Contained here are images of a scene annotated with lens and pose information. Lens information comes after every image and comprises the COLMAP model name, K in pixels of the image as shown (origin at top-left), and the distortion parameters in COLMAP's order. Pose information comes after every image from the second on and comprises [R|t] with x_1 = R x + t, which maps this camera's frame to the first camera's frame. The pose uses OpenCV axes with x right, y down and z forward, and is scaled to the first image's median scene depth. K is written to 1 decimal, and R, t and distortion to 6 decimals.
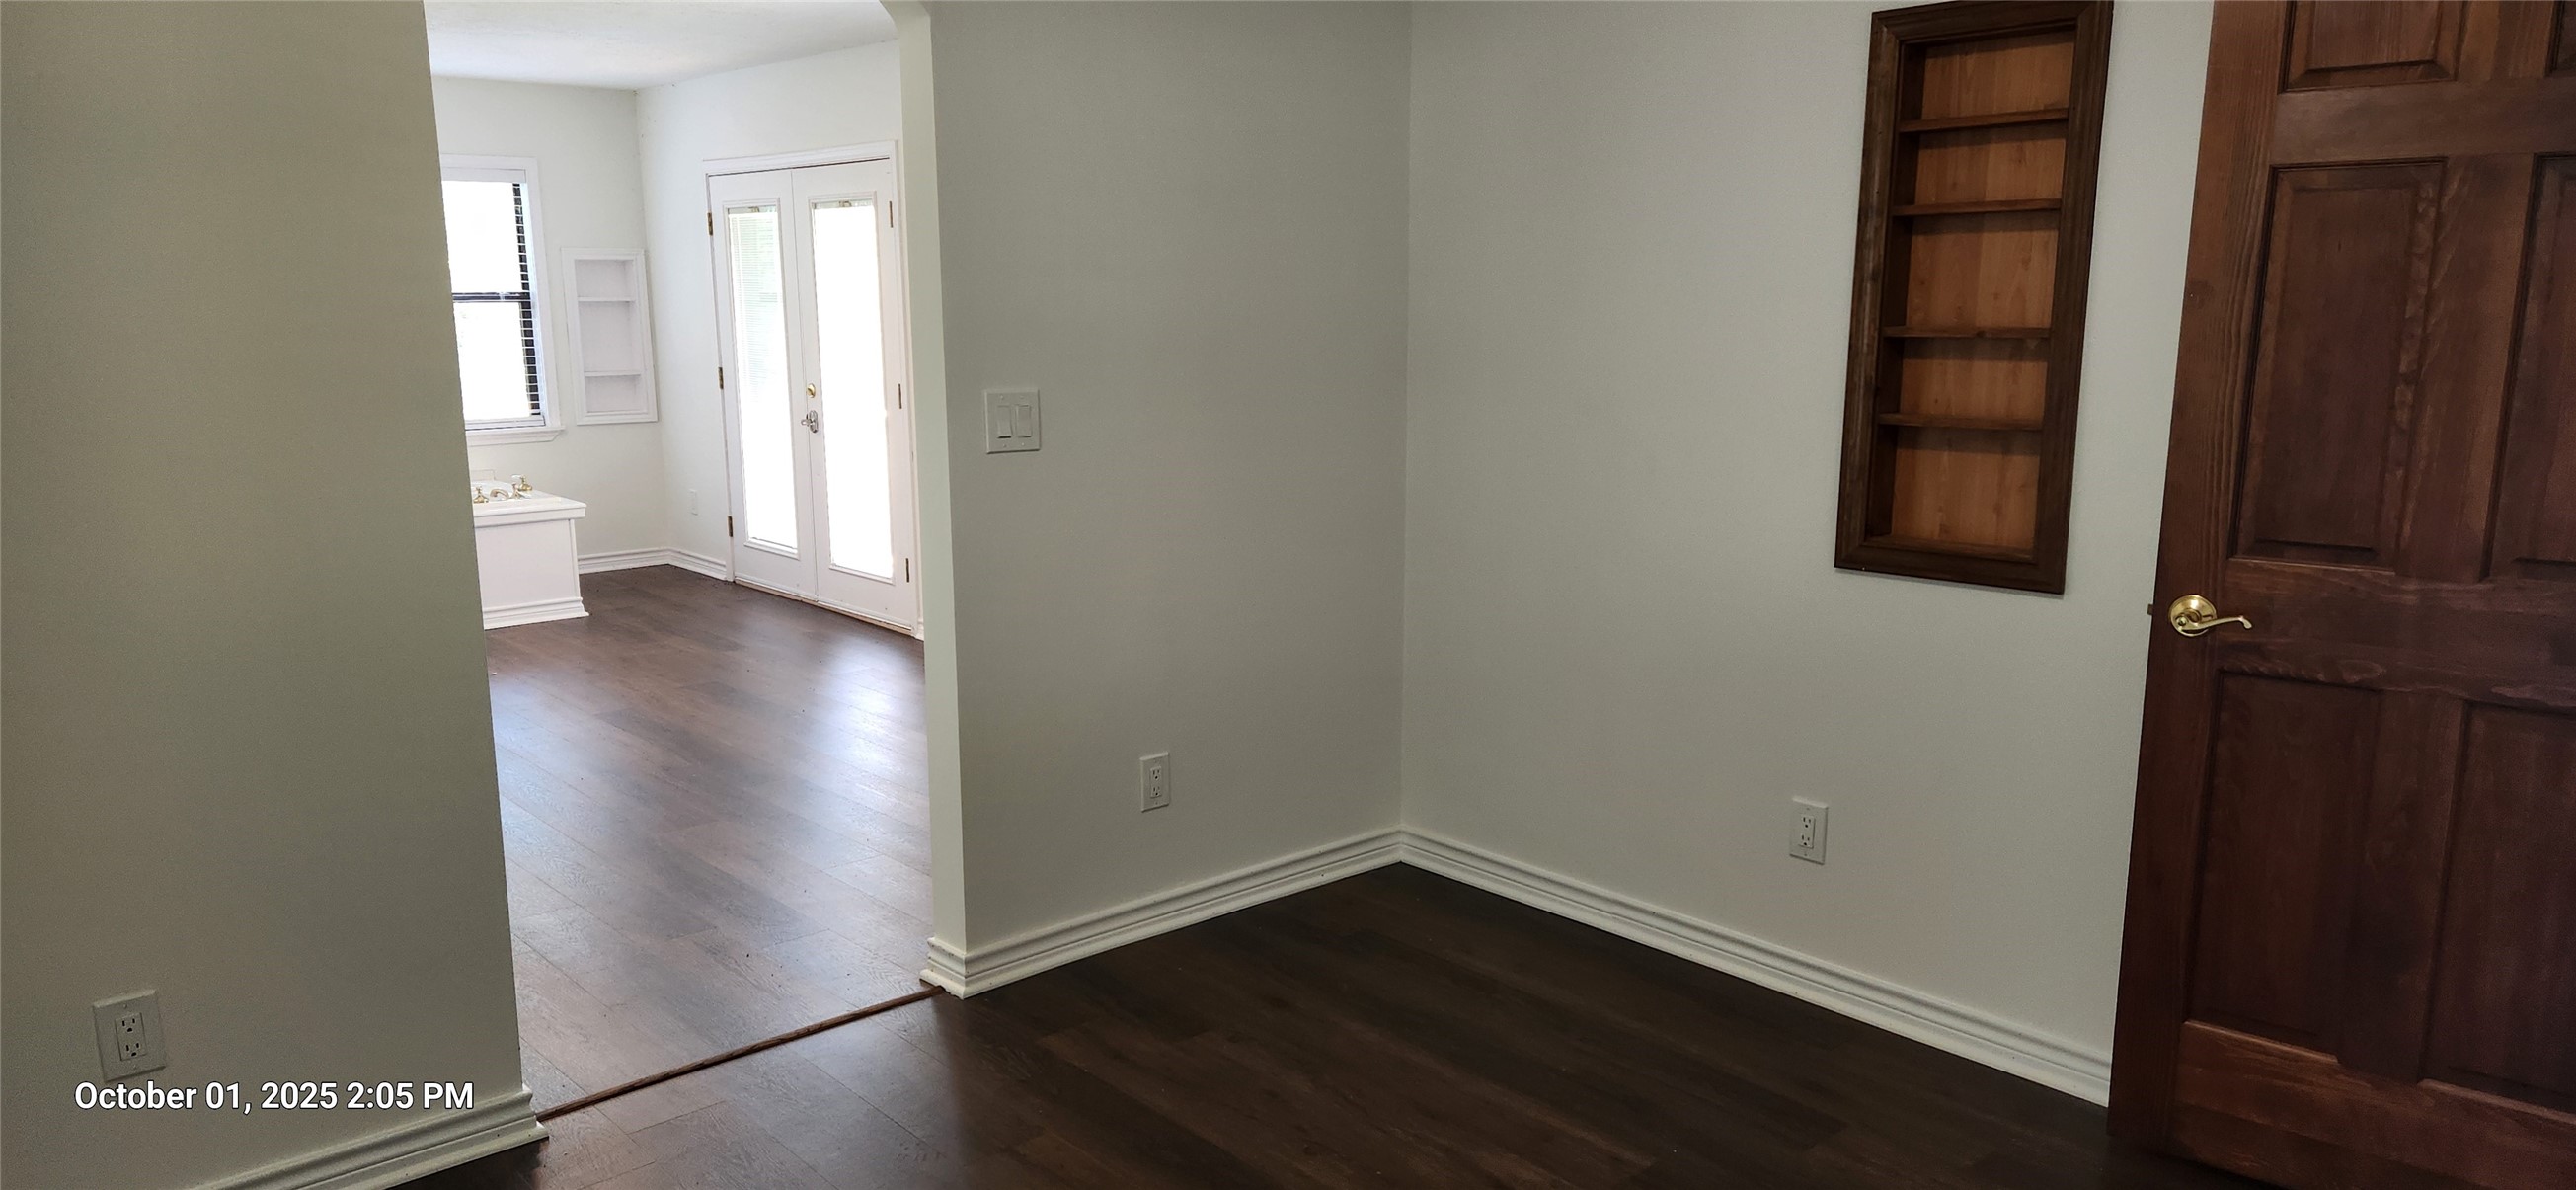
lens RADIAL K [[1716.4, 0, 1278.6], [0, 1716.4, 594.7], [0, 0, 1]] dist [0.077248, -0.000698]
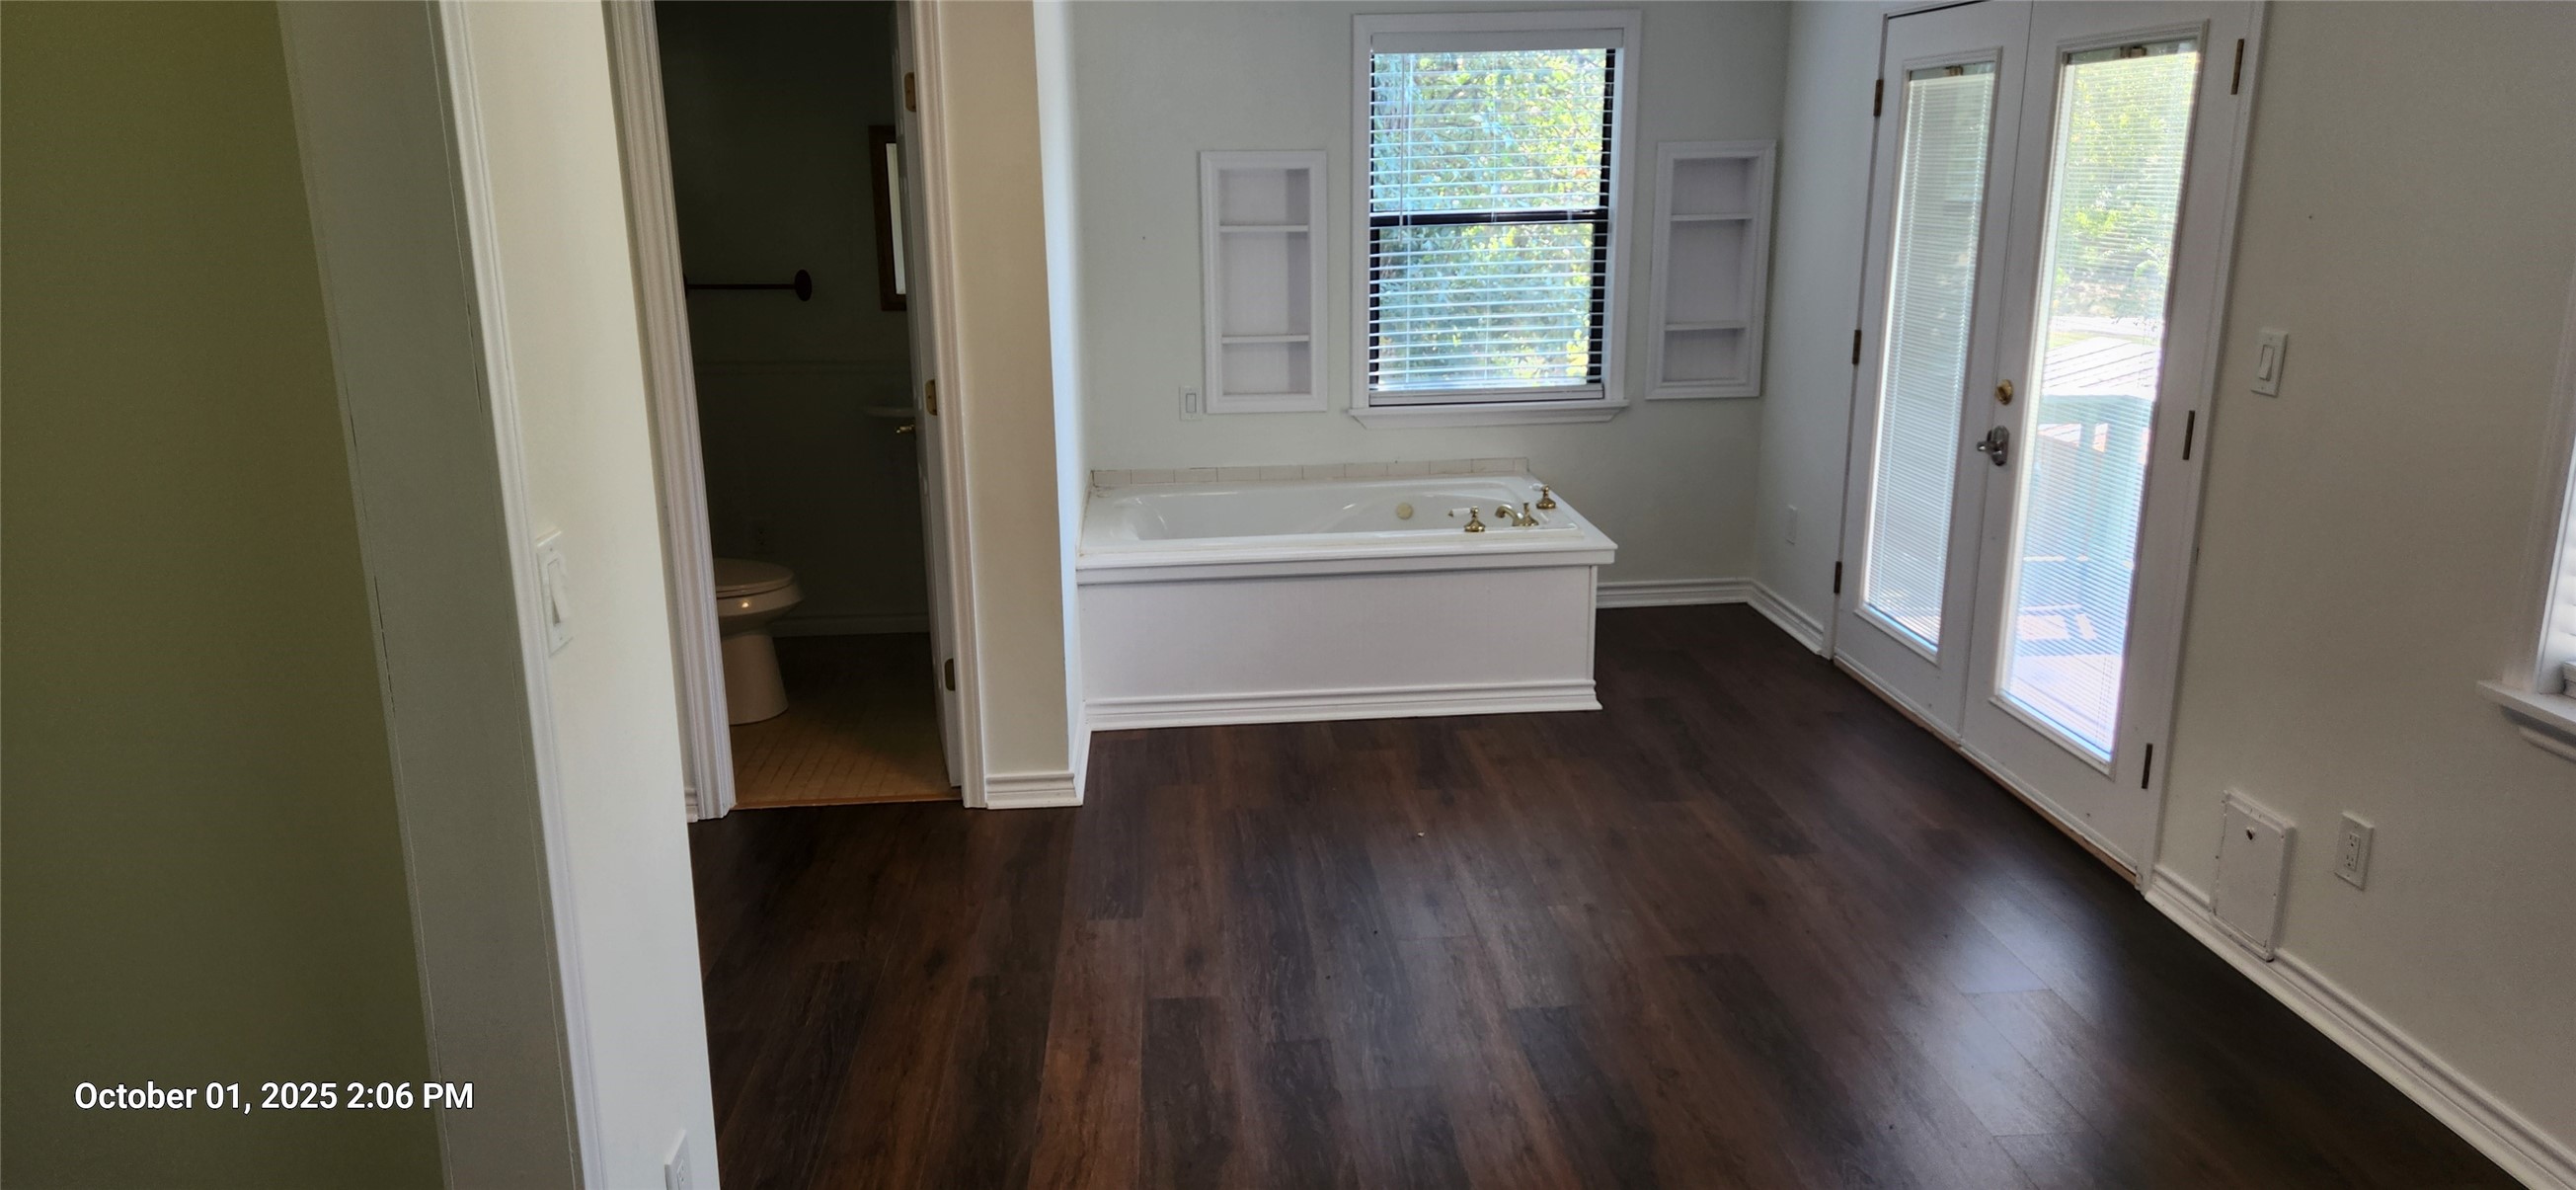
lens RADIAL K [[1716.4, 0, 1278.6], [0, 1716.4, 594.7], [0, 0, 1]] dist [0.077248, -0.000698]
pose [[0.795001, 0.147272, -0.588459, -0.103982], [-0.103898, 0.988805, 0.107101, -0.081491], [0.597644, -0.024006, 0.801402, 0.364061]]
